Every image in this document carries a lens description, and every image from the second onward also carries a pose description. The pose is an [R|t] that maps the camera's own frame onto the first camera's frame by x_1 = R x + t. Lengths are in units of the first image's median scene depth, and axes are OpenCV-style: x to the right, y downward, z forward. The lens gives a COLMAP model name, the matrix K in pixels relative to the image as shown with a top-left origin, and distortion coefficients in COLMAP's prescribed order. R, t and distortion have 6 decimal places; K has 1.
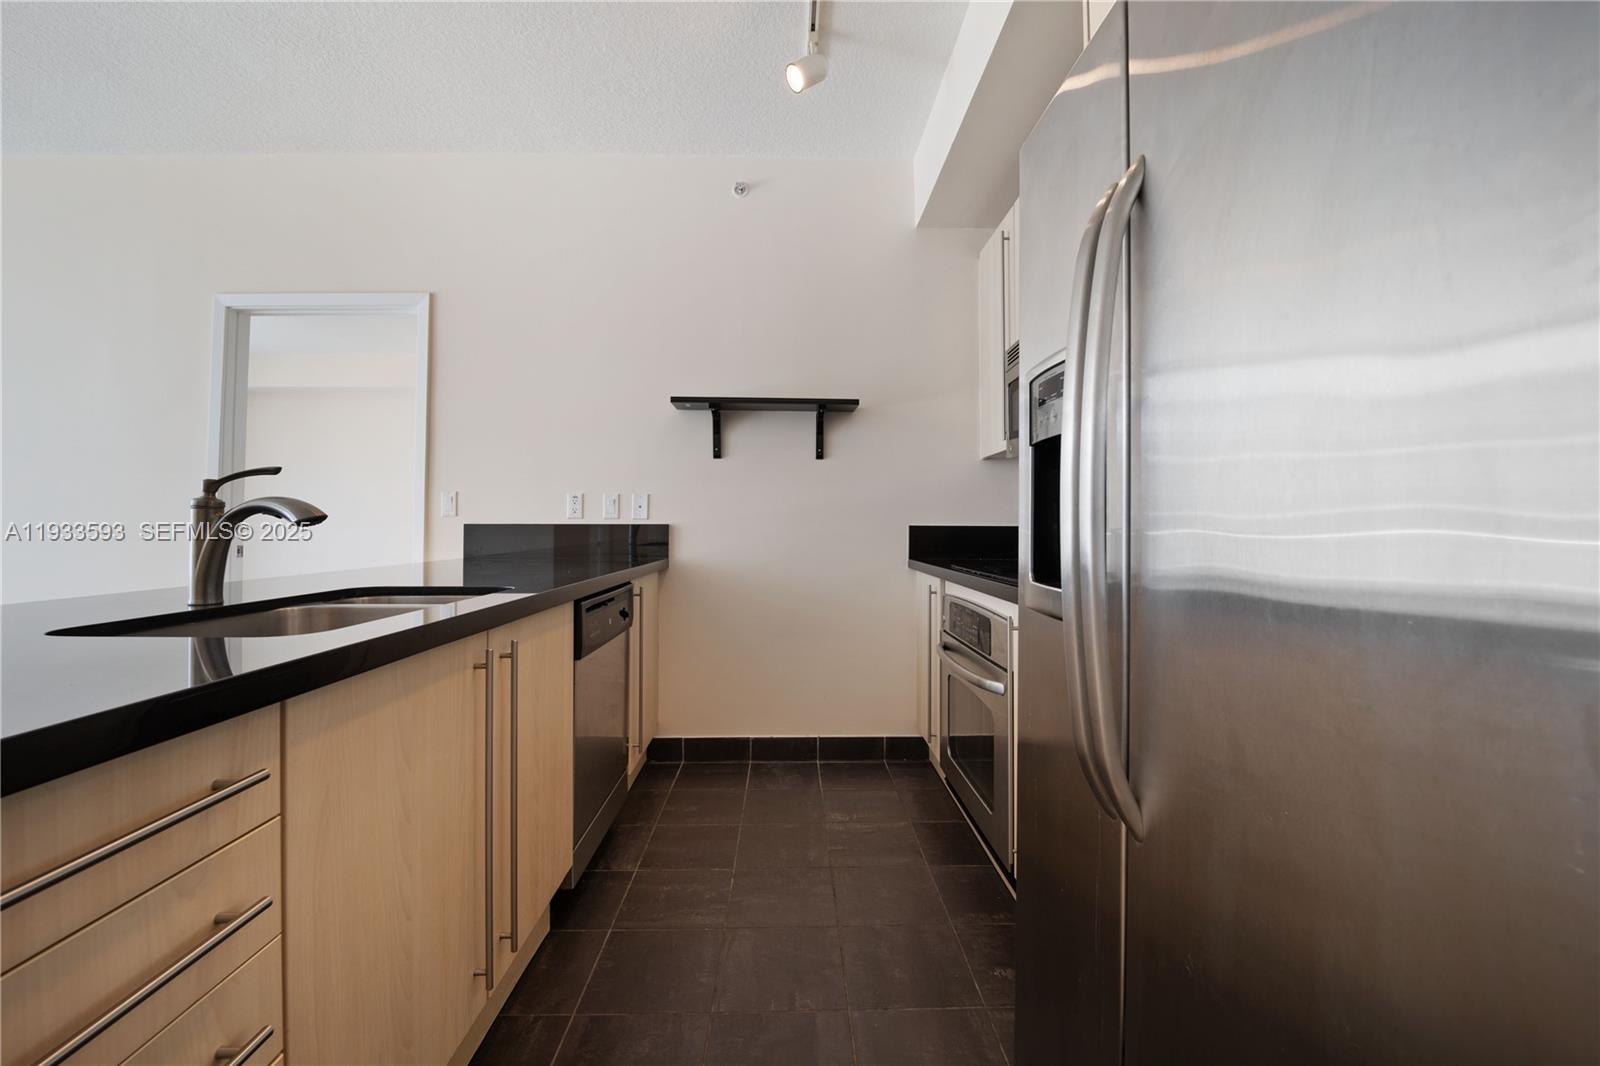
lens RADIAL K [[652.1, 0, 798.7], [0, 652.1, 528.5], [0, 0, 1]] dist [-0.016972, 0.000019]
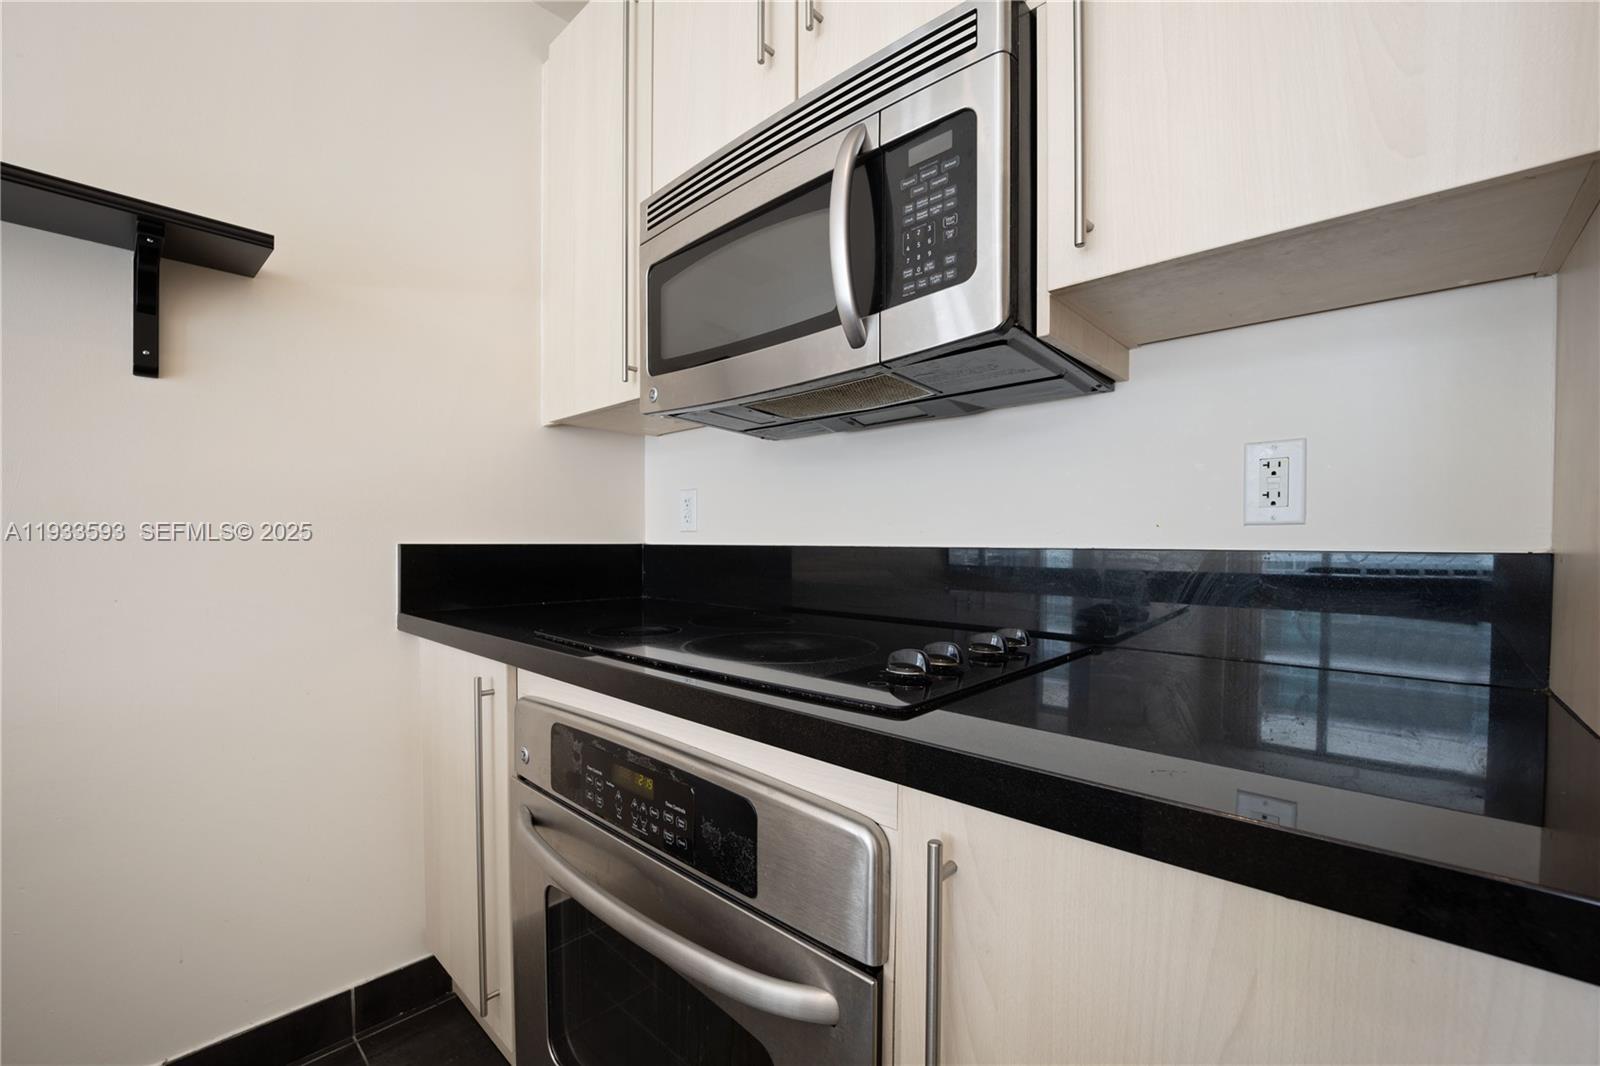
lens RADIAL K [[652.1, 0, 794.4], [0, 652.1, 550.4], [0, 0, 1]] dist [-0.016972, 0.000019]
pose [[0.701161, -0.015868, 0.712826, 0.031681], [0.001393, 0.999781, 0.020886, -0.010814], [-0.713002, -0.013651, 0.701029, 0.484658]]
